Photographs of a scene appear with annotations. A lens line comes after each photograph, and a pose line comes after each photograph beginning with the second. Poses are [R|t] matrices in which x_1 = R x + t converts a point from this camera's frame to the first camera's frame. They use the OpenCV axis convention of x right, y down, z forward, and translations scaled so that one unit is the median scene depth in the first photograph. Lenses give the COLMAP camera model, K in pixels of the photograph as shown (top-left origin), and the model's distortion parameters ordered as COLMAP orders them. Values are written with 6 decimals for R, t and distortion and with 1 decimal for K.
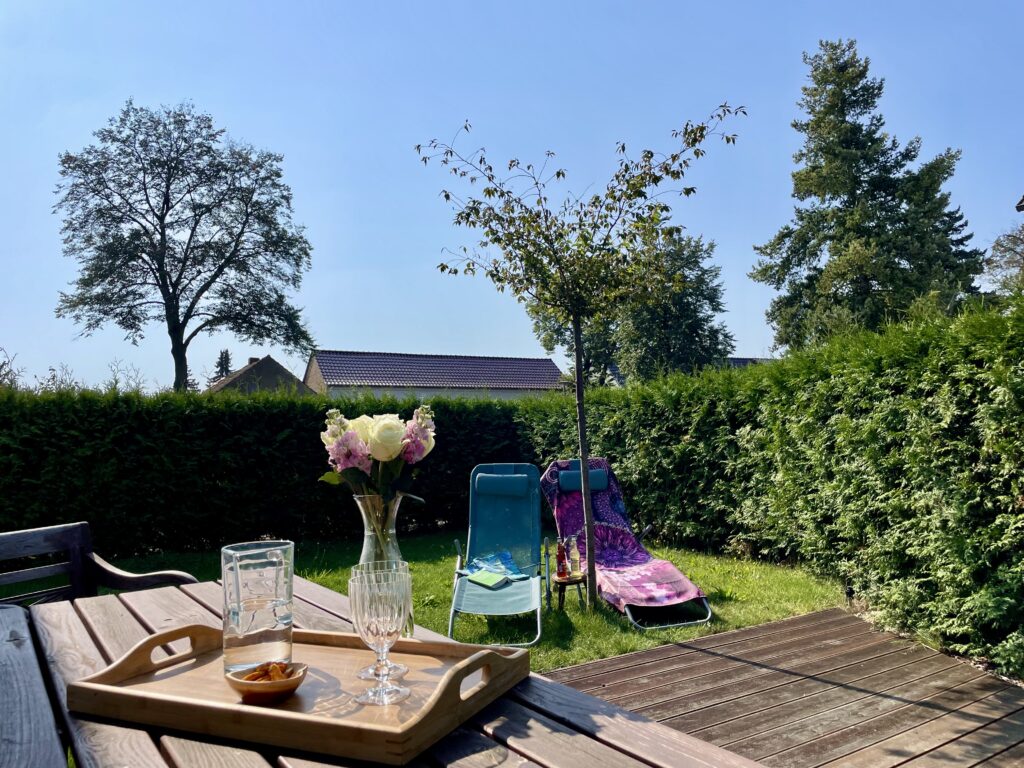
lens RADIAL K [[736.9, 0, 509.7], [0, 736.9, 373.3], [0, 0, 1]] dist [0.056481, -0.001336]
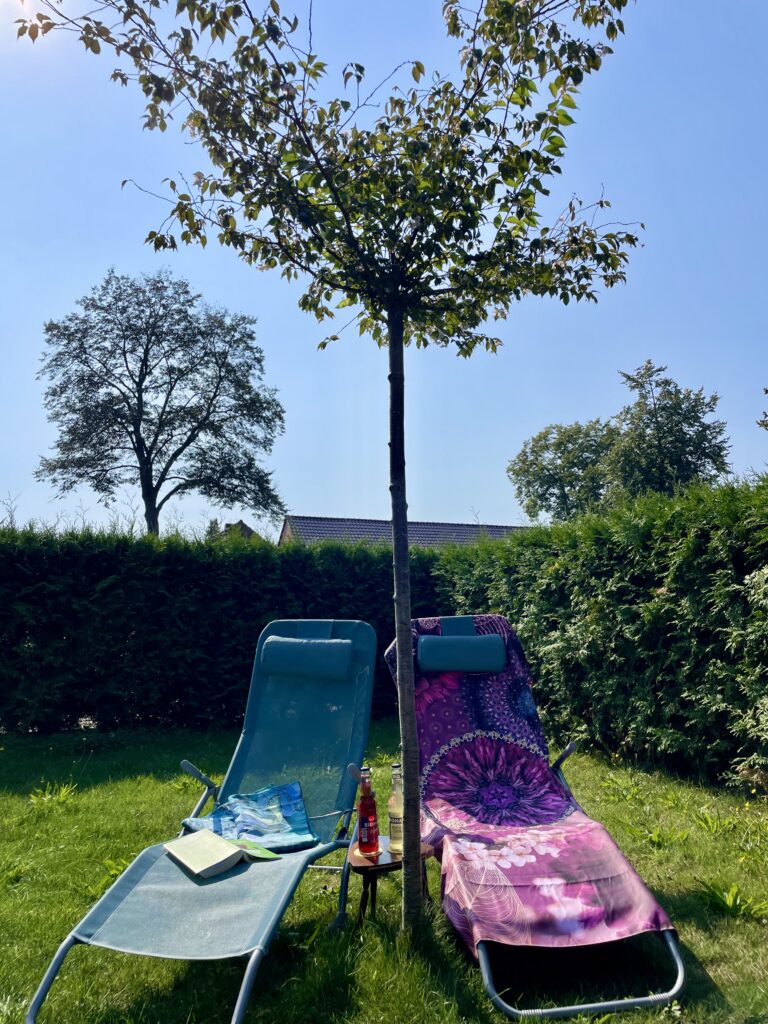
lens RADIAL K [[774.7, 0, 383.0], [0, 774.7, 501.9], [0, 0, 1]] dist [0.045593, -0.040438]
pose [[0.990511, 0.001233, -0.137429, 0.066530], [-0.008211, 0.998704, -0.050224, 0.032117], [0.137189, 0.050876, 0.989238, 0.214992]]
